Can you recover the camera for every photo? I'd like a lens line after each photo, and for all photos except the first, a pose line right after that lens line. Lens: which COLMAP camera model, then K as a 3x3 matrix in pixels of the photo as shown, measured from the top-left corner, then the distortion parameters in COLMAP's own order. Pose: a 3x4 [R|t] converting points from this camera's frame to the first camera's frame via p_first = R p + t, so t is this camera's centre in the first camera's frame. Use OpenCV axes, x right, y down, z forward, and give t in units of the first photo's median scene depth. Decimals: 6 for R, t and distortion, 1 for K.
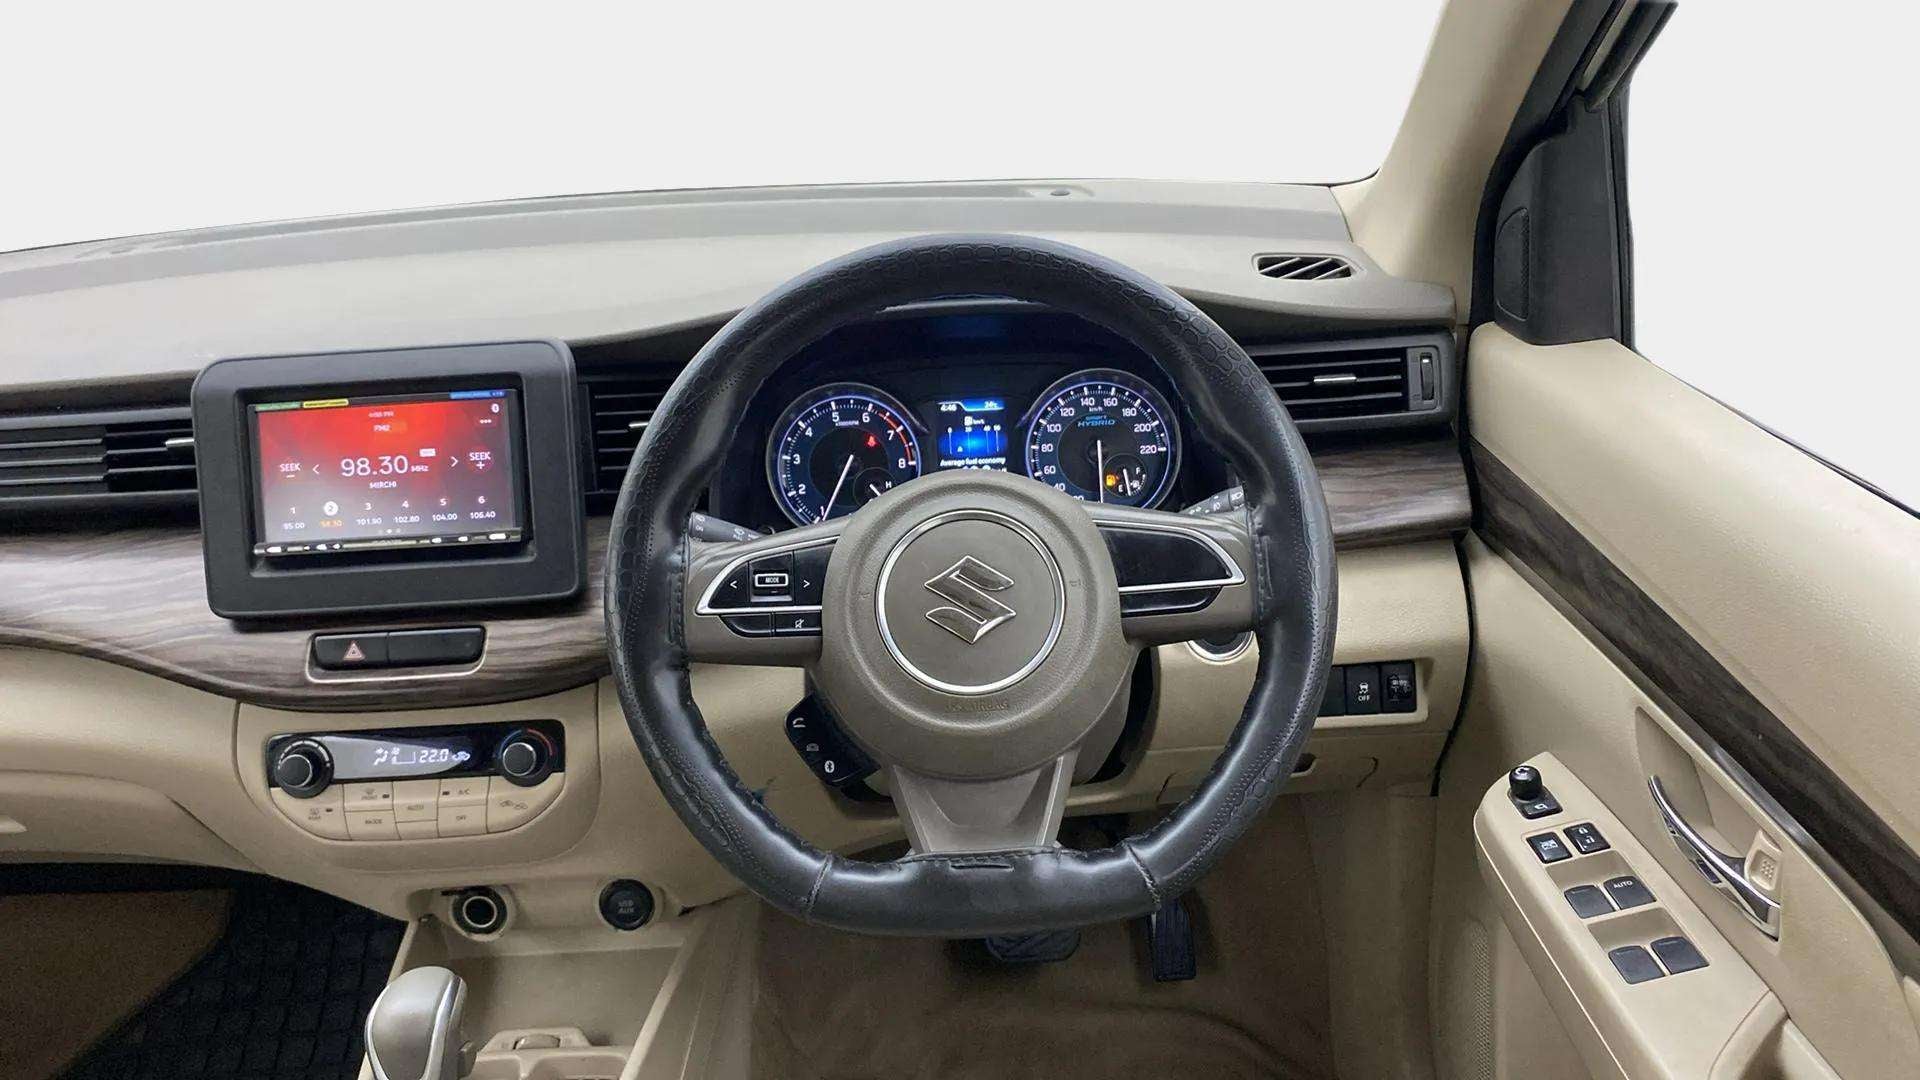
lens RADIAL K [[1471.4, 0, 959.6], [0, 1471.4, 521.8], [0, 0, 1]] dist [0.013090, -0.001034]
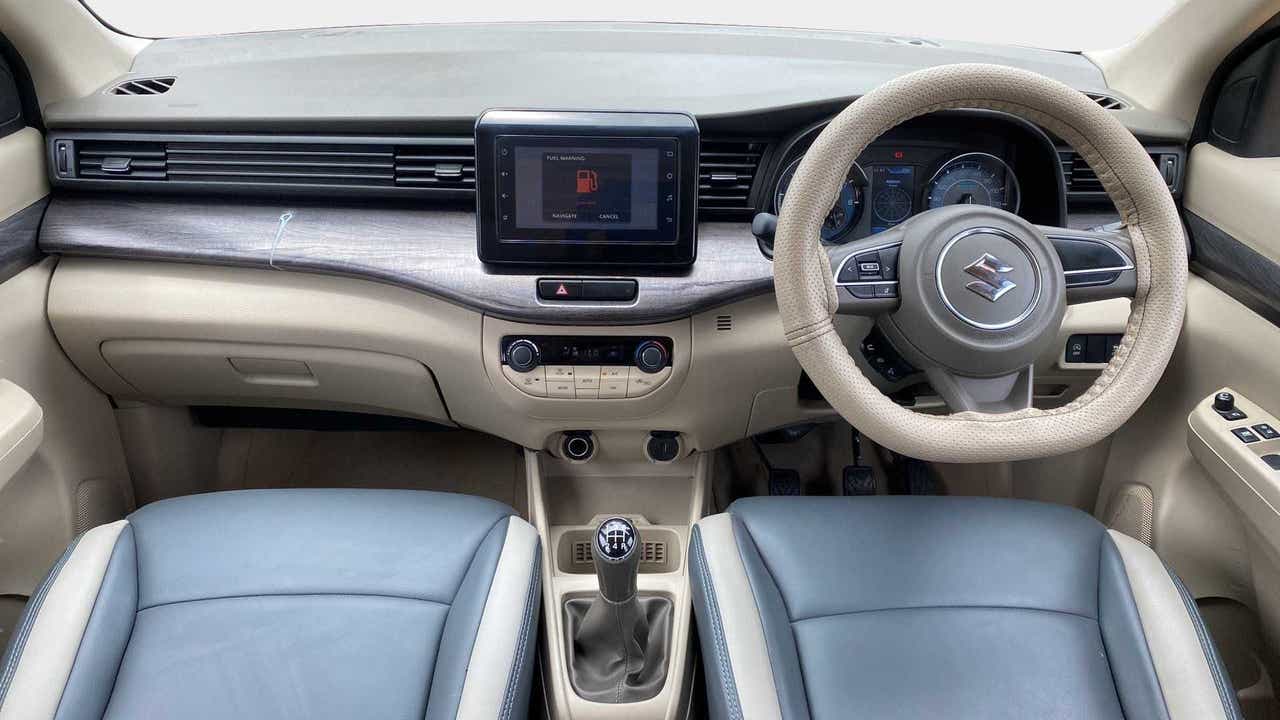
lens RADIAL K [[973.3, 0, 640.0], [0, 973.3, 360.0], [0, 0, 1]] dist [0.057775, -0.037660]
pose [[0.996539, 0.061288, 0.056163, -0.372929], [-0.066762, 0.992601, 0.101423, 0.047147], [-0.049532, -0.104821, 0.993257, -0.152167]]
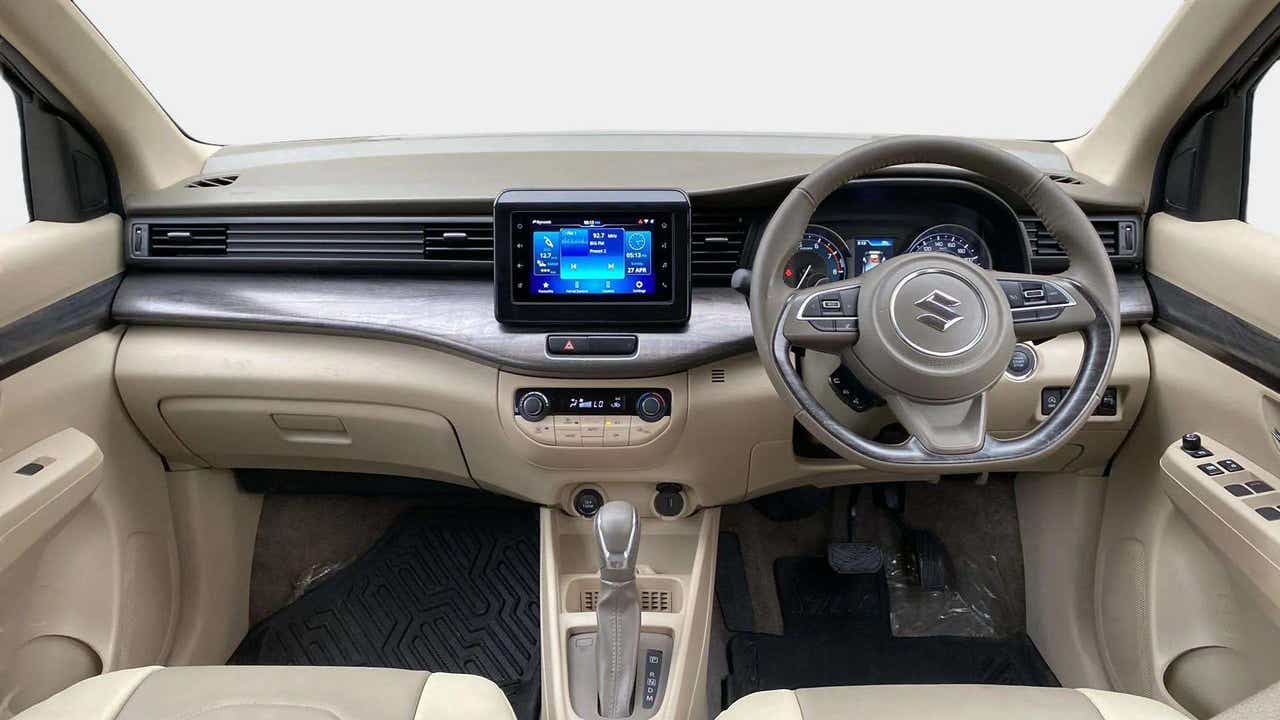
lens RADIAL K [[973.3, 0, 640.0], [0, 973.3, 360.0], [0, 0, 1]] dist [0.057775, -0.037660]
pose [[0.998357, 0.057293, 0.000114, -0.312772], [-0.057235, 0.997442, -0.042824, 0.154624], [-0.002567, 0.042747, 0.999083, -0.262779]]
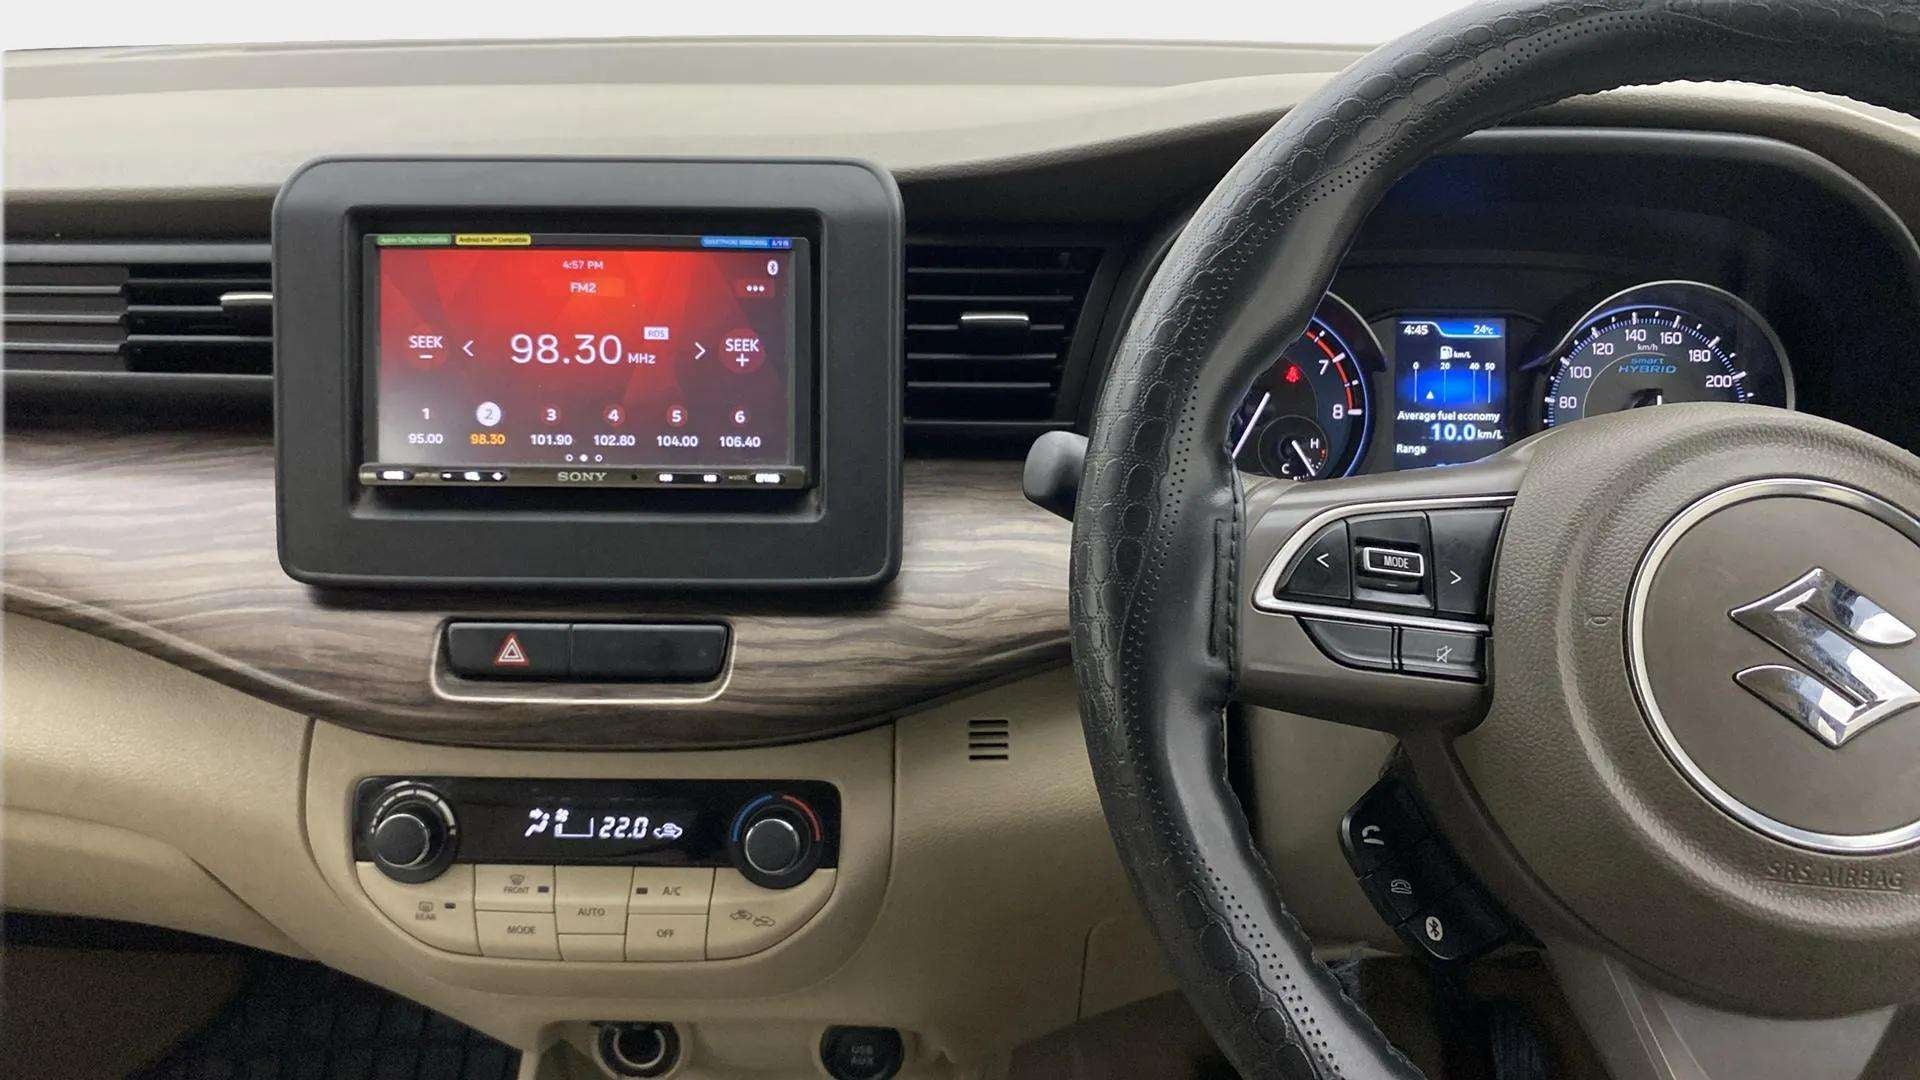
lens RADIAL K [[1497.8, 0, 959.1], [0, 1497.8, 520.0], [0, 0, 1]] dist [0.101261, -0.269227]
pose [[0.997758, 0.066815, 0.003789, -0.229782], [-0.066826, 0.997761, 0.002856, 0.019535], [-0.003590, -0.003103, 0.999989, 0.372514]]
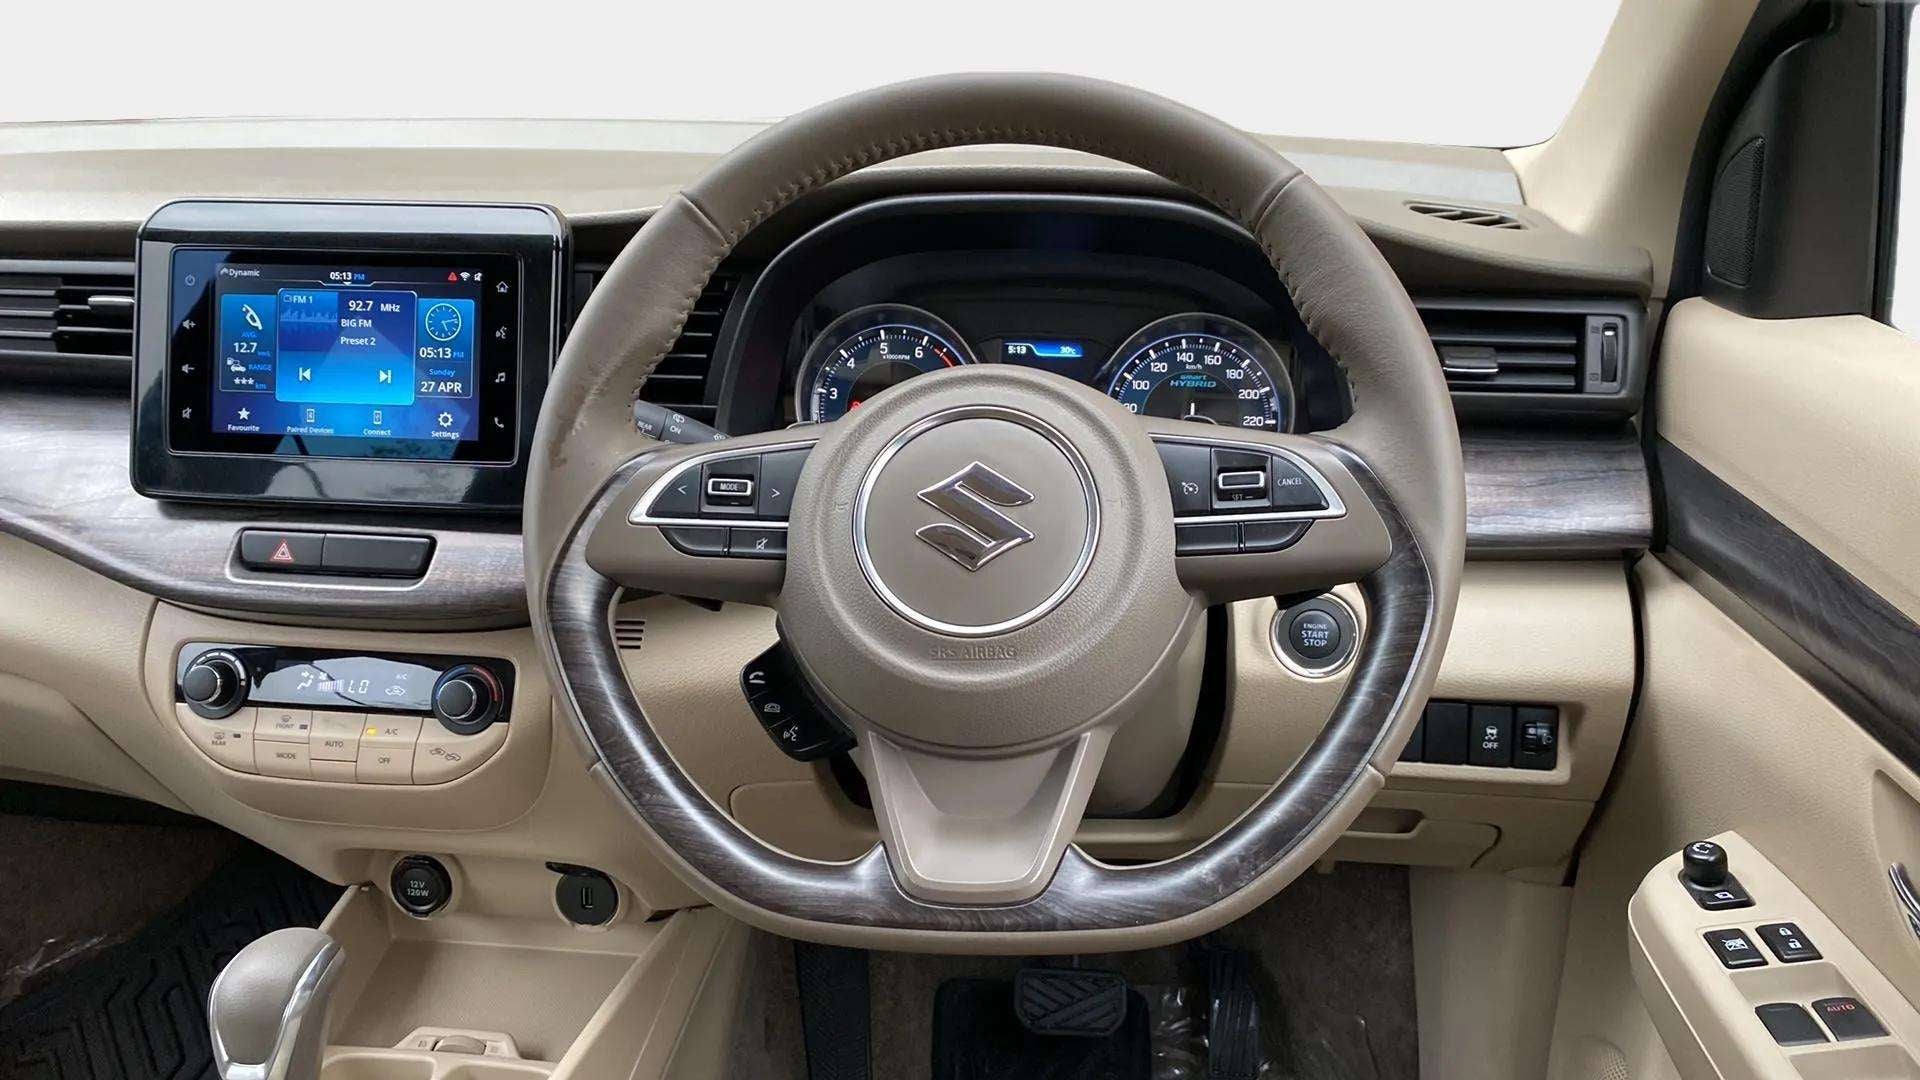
lens RADIAL K [[1446.7, 0, 960.0], [0, 1446.7, 540.0], [0, 0, 1]] dist [0.013103, -0.002473]
pose [[0.991520, 0.098736, -0.084491, 0.044711], [-0.102081, 0.994116, -0.036223, 0.071317], [0.080417, 0.044540, 0.995766, 0.196731]]
